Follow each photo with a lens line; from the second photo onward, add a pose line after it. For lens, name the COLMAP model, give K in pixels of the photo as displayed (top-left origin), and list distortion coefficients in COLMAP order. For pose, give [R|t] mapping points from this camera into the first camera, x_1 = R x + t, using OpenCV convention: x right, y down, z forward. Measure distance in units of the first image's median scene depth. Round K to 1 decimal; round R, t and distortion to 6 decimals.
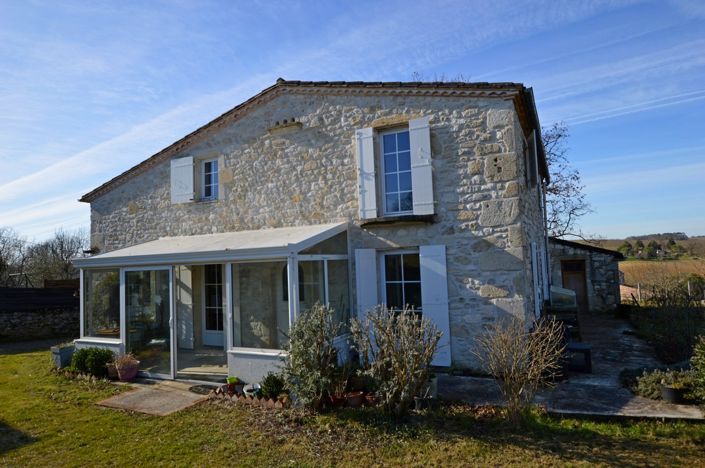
lens RADIAL K [[433.9, 0, 375.7], [0, 433.9, 235.1], [0, 0, 1]] dist [-0.022390, 0.000161]
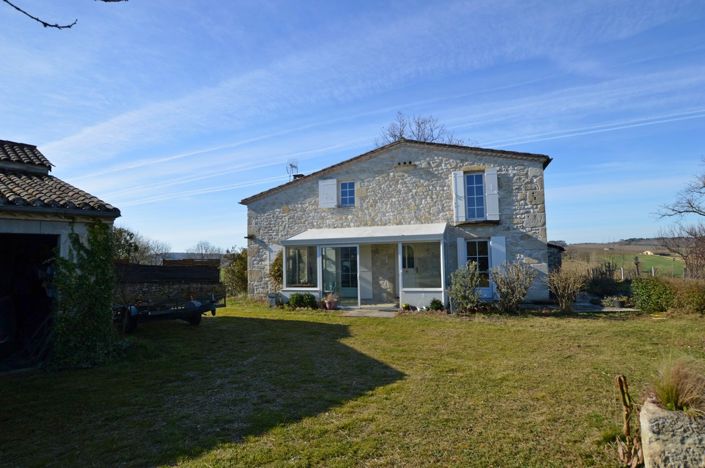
lens RADIAL K [[389.3, 0, 353.1], [0, 389.3, 237.0], [0, 0, 1]] dist [-0.040747, 0.000277]
pose [[0.988635, 0.025696, 0.148122, -0.667708], [-0.025184, 0.999669, -0.005330, 0.045600], [-0.148210, 0.001540, 0.988955, -0.514441]]
